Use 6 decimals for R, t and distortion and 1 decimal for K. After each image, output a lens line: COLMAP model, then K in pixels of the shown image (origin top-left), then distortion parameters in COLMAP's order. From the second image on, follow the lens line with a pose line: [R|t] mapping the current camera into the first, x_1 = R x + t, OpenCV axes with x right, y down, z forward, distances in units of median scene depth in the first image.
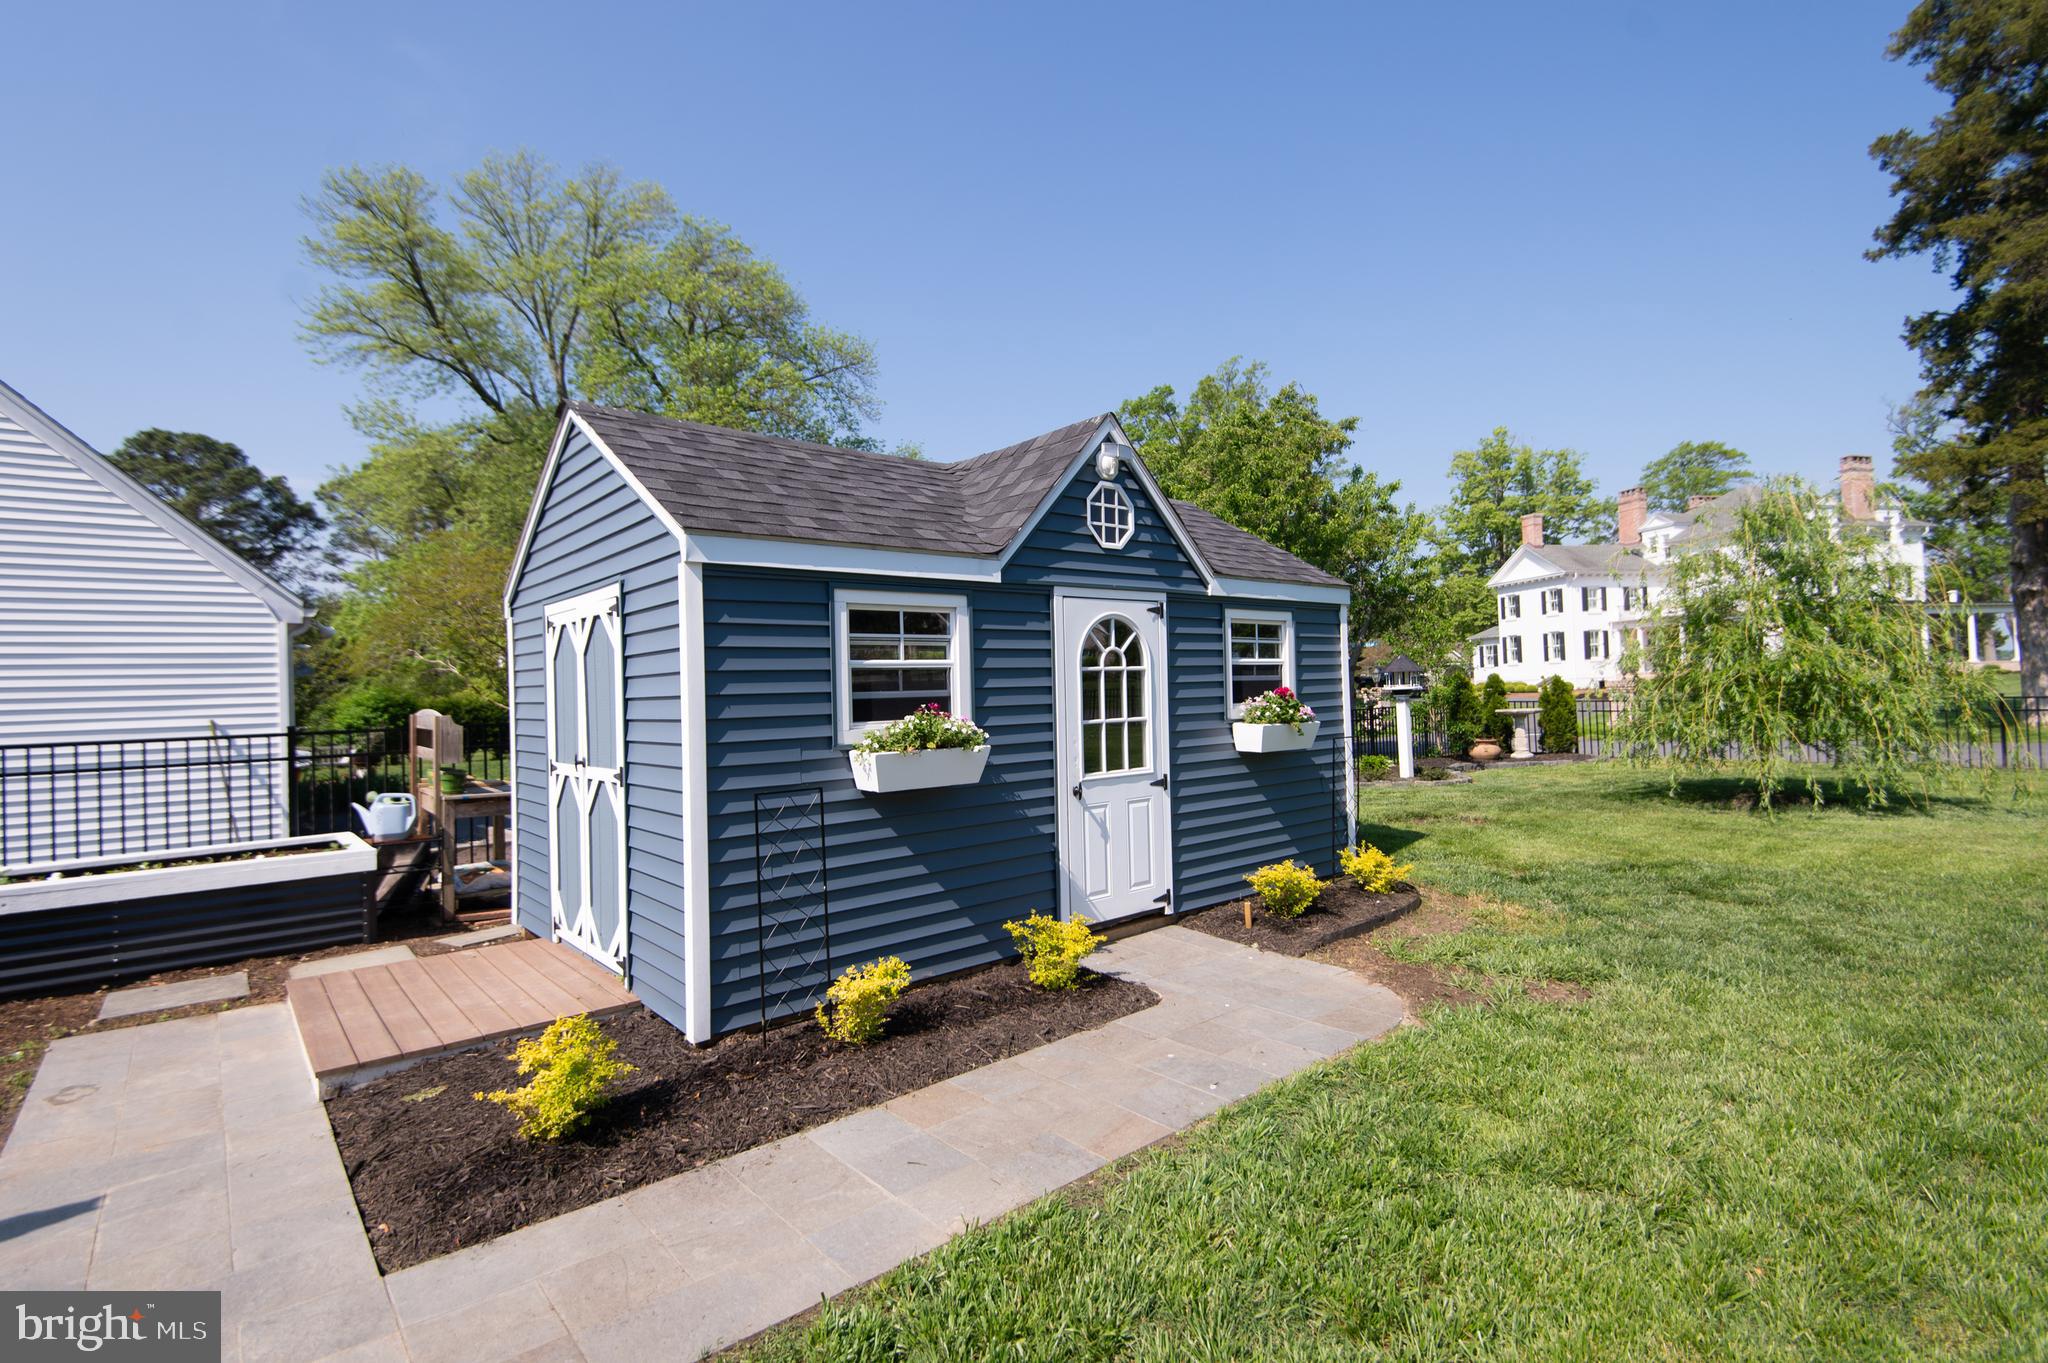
lens RADIAL K [[972.8, 0, 1026.7], [0, 972.8, 668.5], [0, 0, 1]] dist [0.035704, -0.033388]
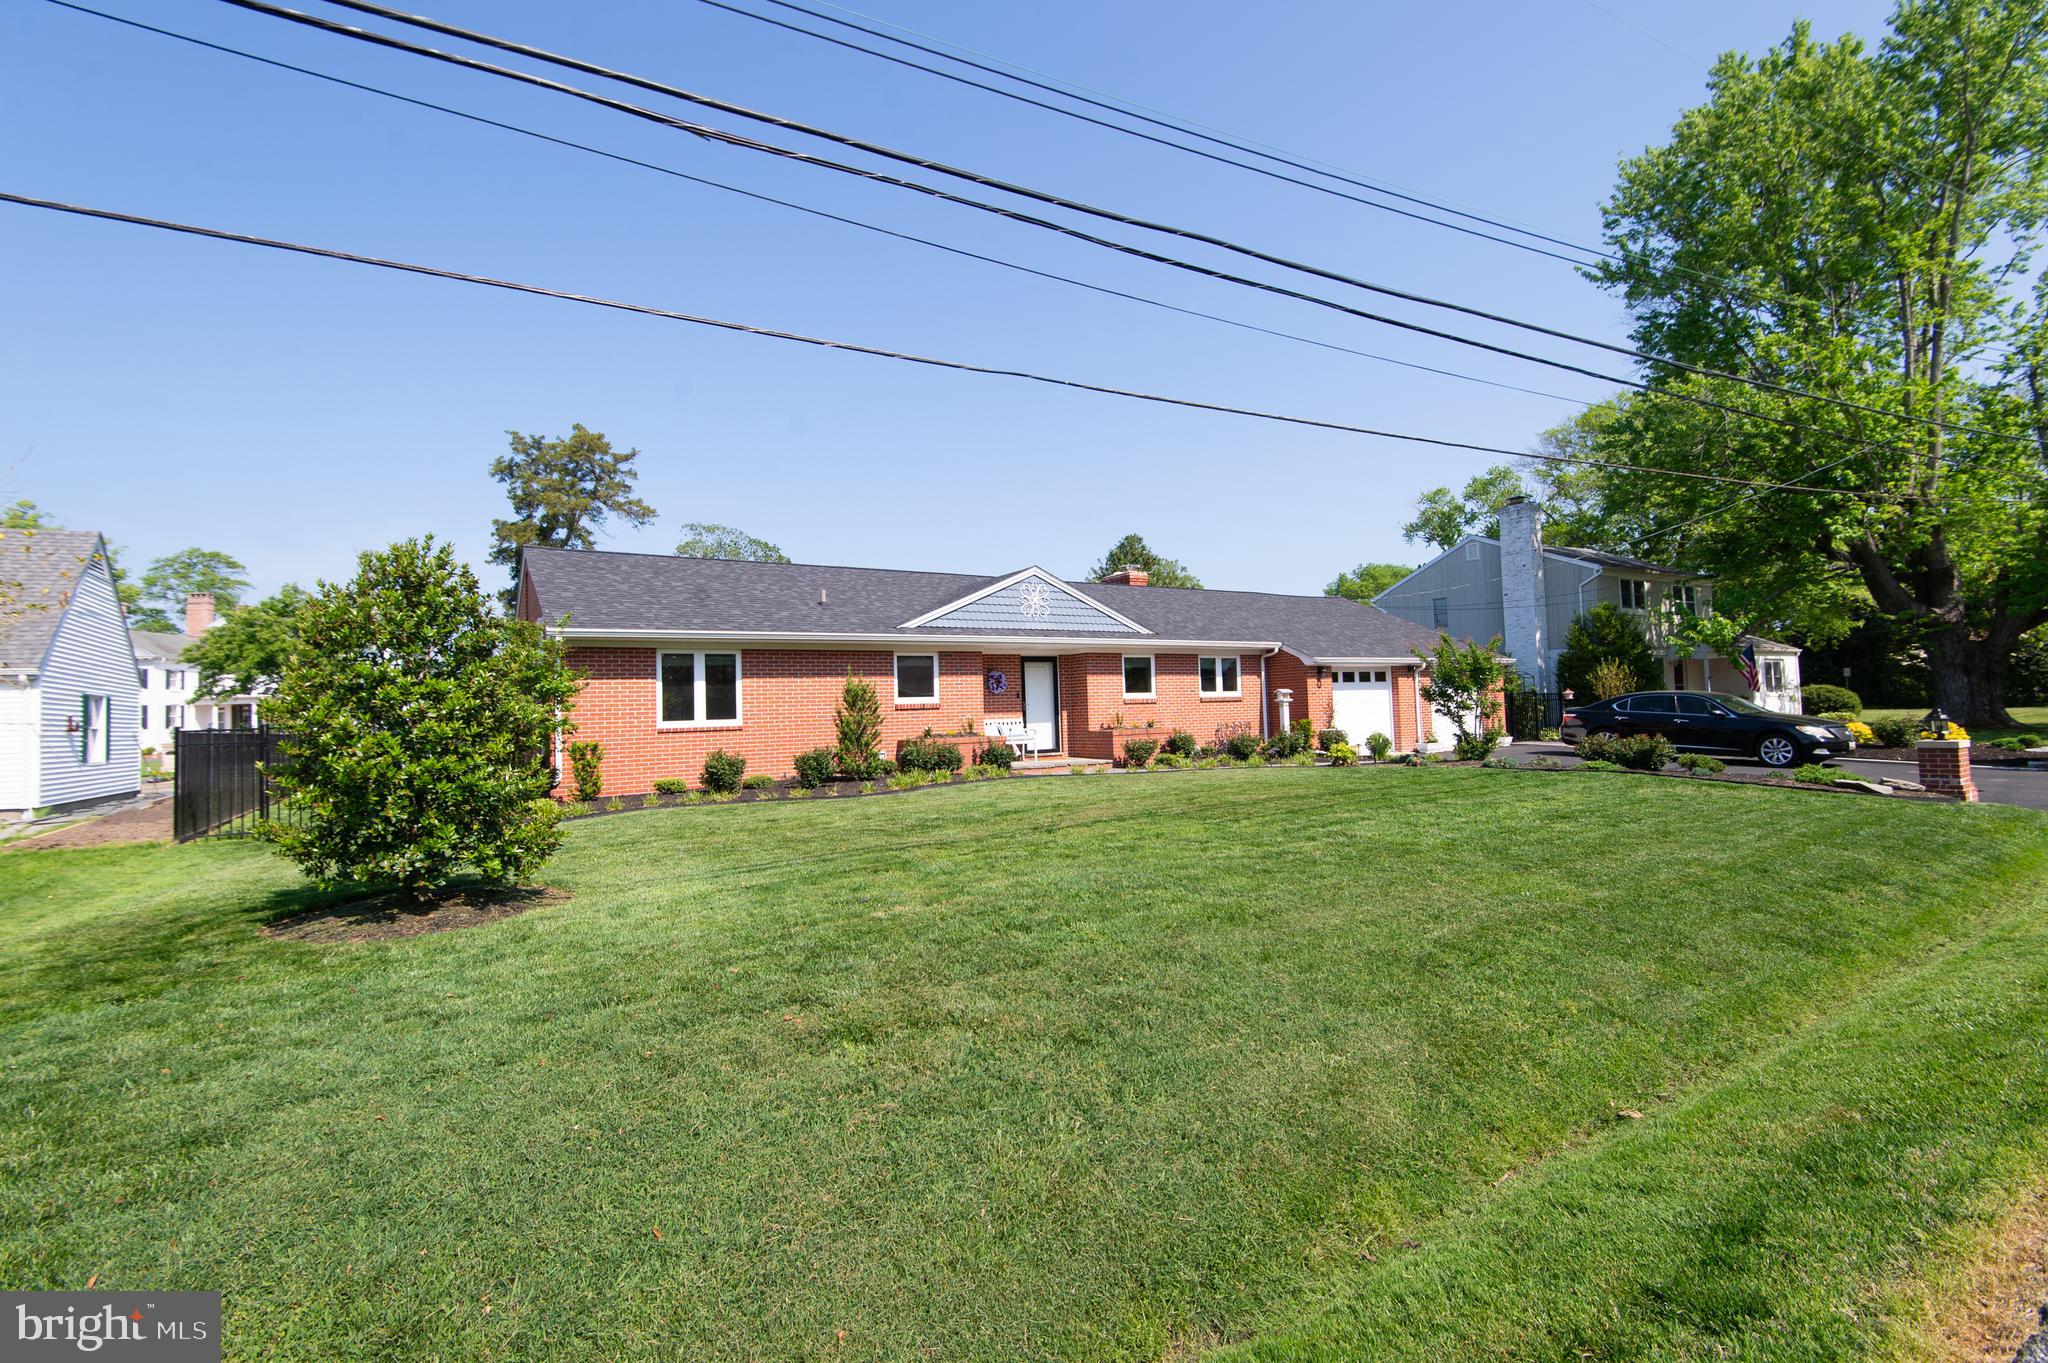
lens RADIAL K [[920.6, 0, 1019.3], [0, 920.6, 675.6], [0, 0, 1]] dist [0.040695, -0.024436]
pose [[0.163793, 0.077924, 0.983412, -0.589394], [-0.001287, 0.996891, -0.078778, 0.022145], [-0.986494, 0.011638, 0.163384, -0.346162]]
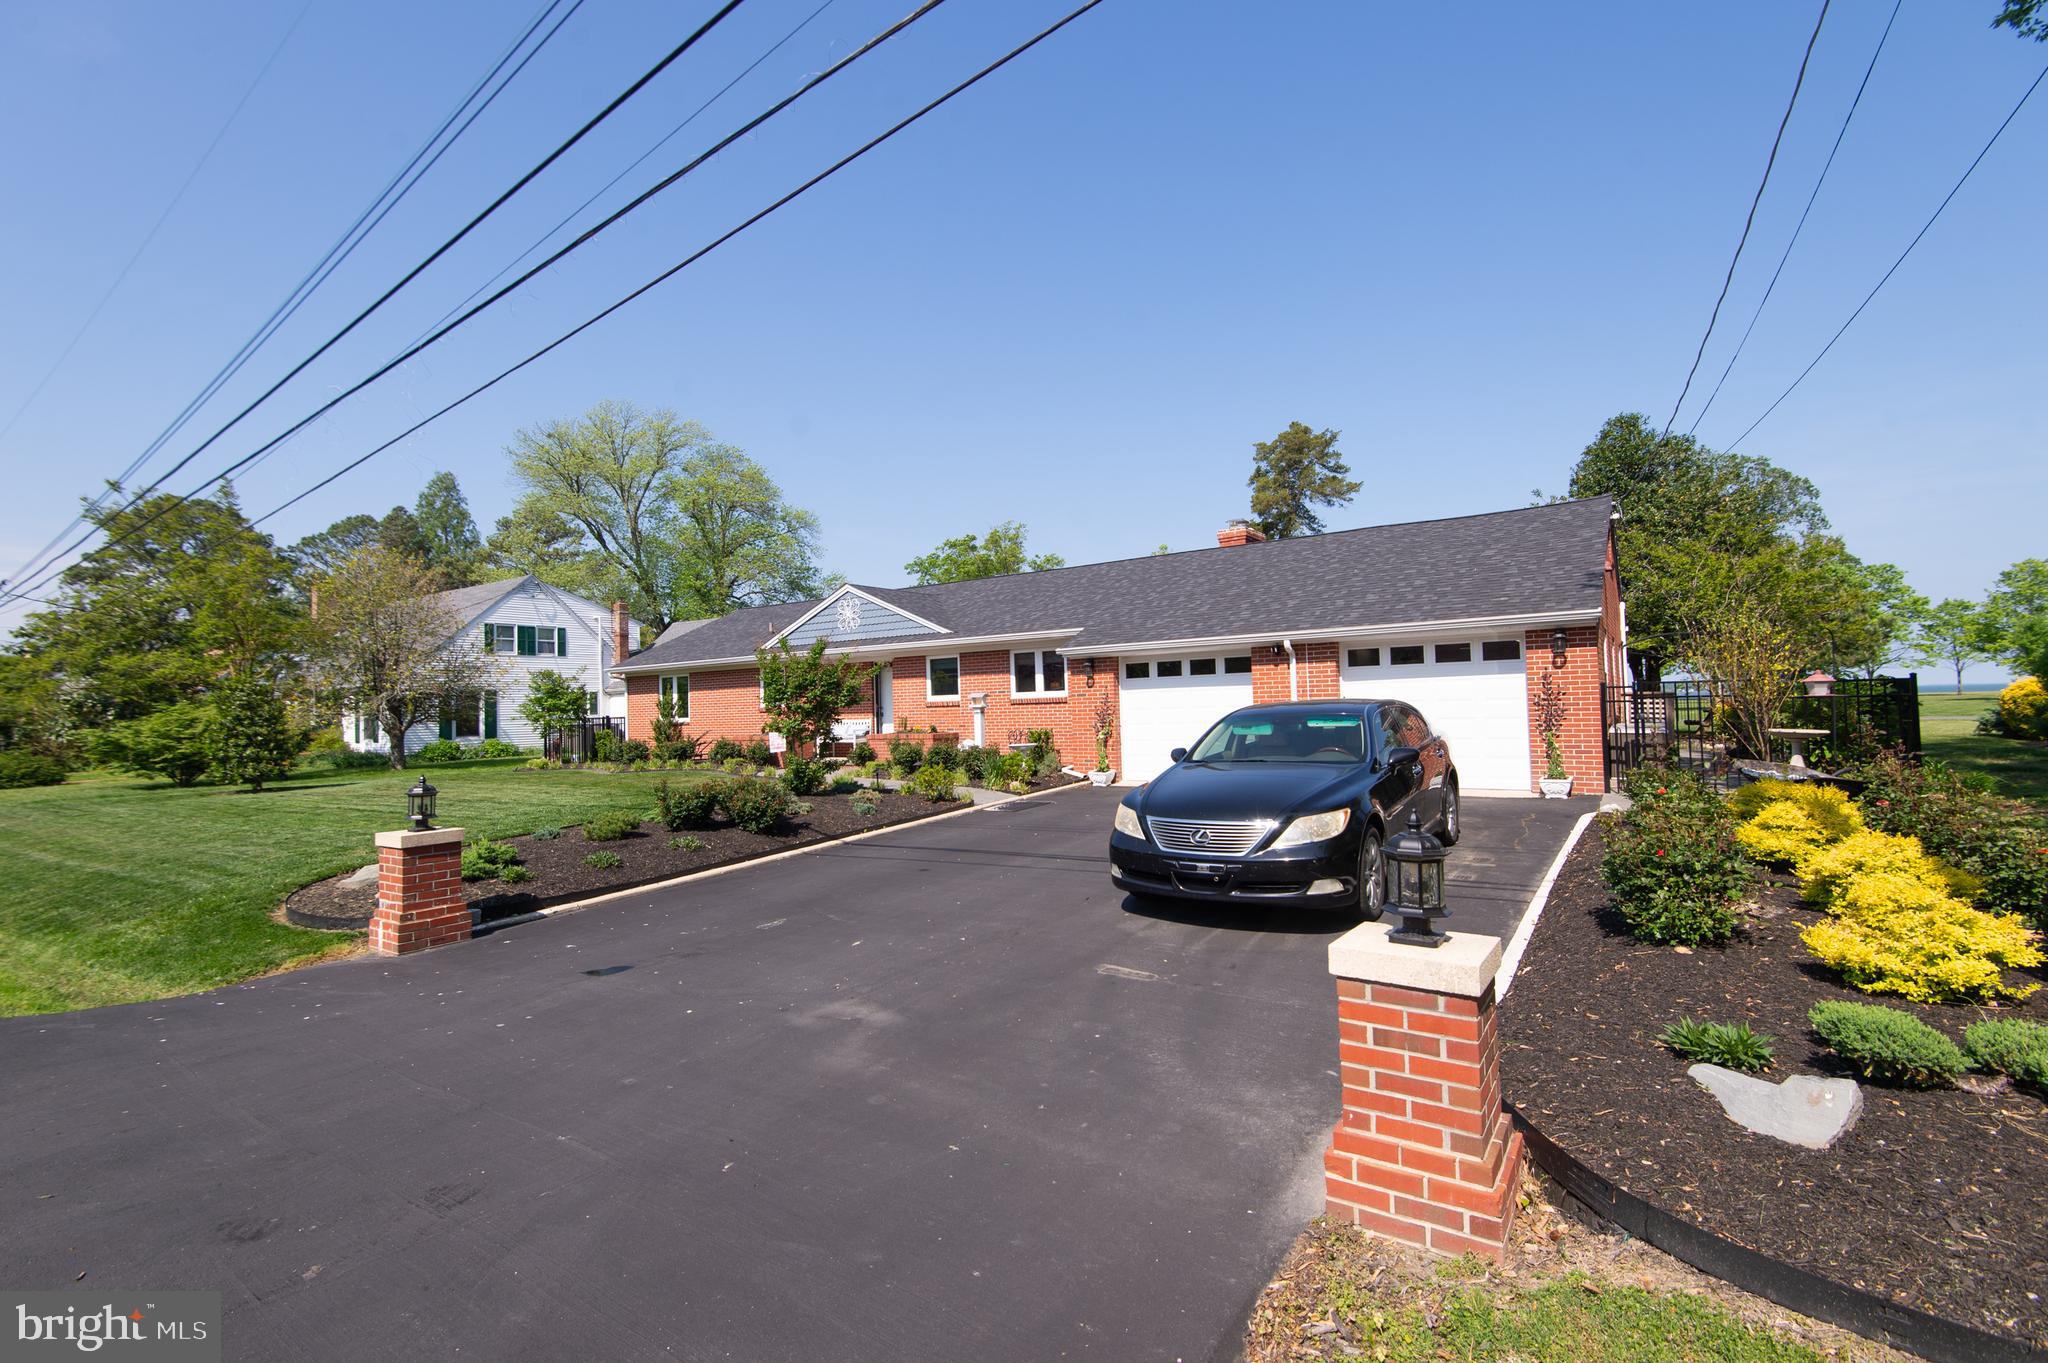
lens RADIAL K [[920.6, 0, 1019.3], [0, 920.6, 675.6], [0, 0, 1]] dist [0.040695, -0.024436]
pose [[0.970549, 0.022051, 0.239894, -0.202072], [-0.017756, 0.999641, -0.020049, -0.006485], [-0.240250, 0.015199, 0.970592, -0.763039]]
